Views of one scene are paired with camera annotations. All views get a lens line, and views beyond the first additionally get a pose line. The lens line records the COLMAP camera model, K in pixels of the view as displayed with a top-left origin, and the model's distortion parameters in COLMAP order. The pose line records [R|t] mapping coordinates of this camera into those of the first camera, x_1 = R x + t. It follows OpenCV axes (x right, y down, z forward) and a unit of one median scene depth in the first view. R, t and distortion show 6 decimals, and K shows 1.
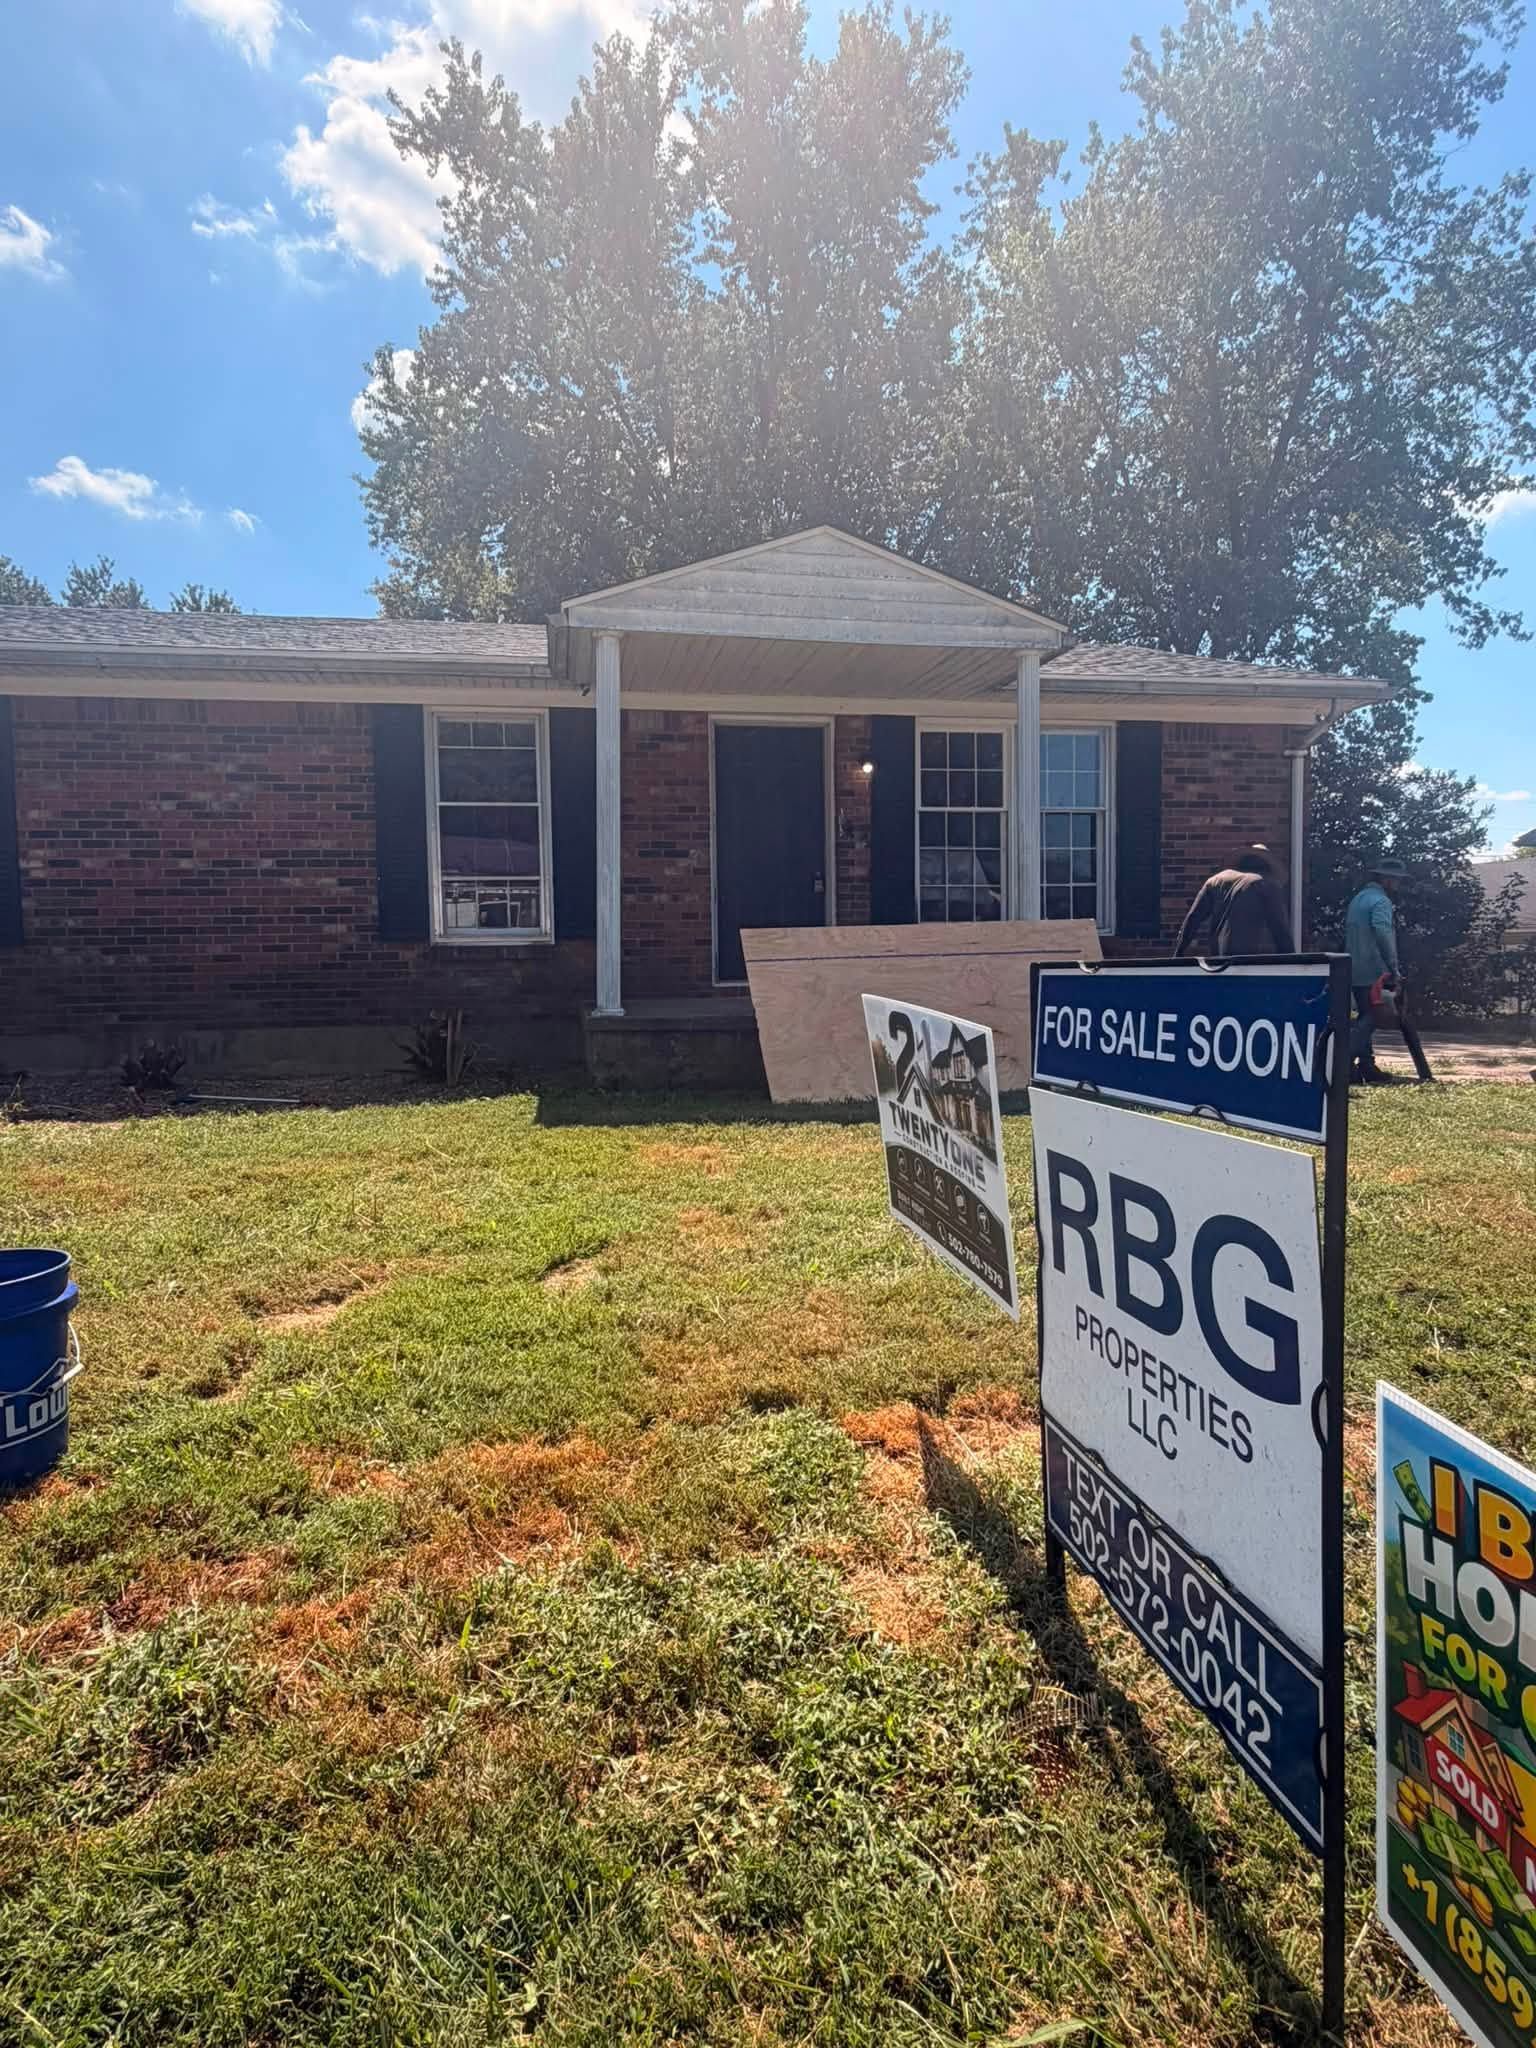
lens RADIAL K [[1138.7, 0, 763.5], [0, 1138.7, 1037.6], [0, 0, 1]] dist [-0.007544, 0.002876]
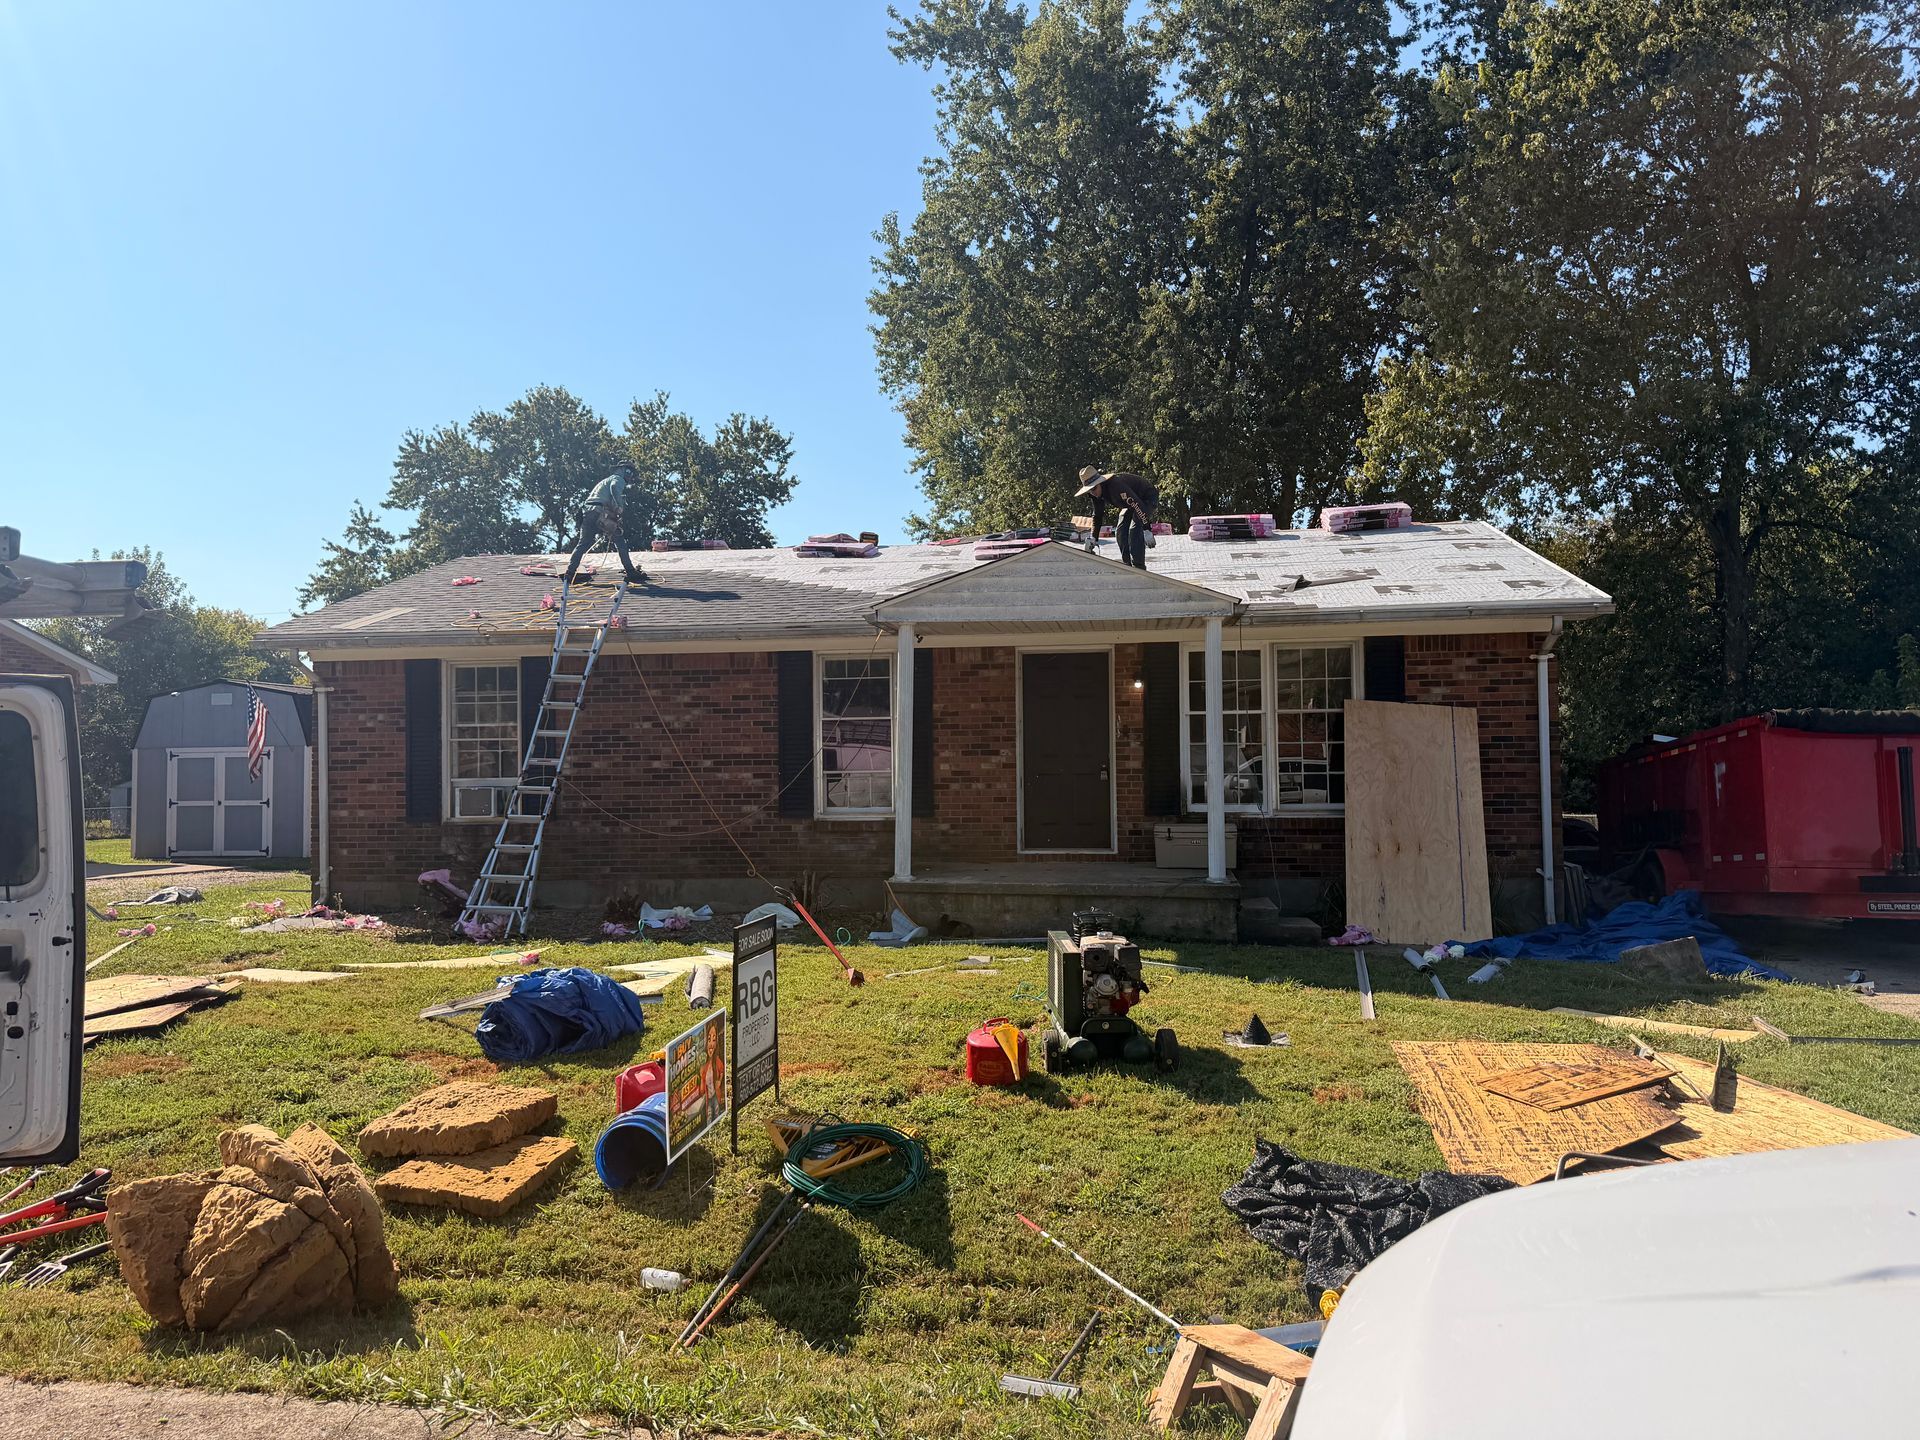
lens RADIAL K [[1492.6, 0, 974.0], [0, 1492.6, 710.9], [0, 0, 1]] dist [0.089464, -0.006818]
pose [[0.947320, -0.004569, -0.320256, 0.483468], [-0.024534, 0.995925, -0.086782, -0.062276], [0.319348, 0.090067, 0.943348, -0.675501]]
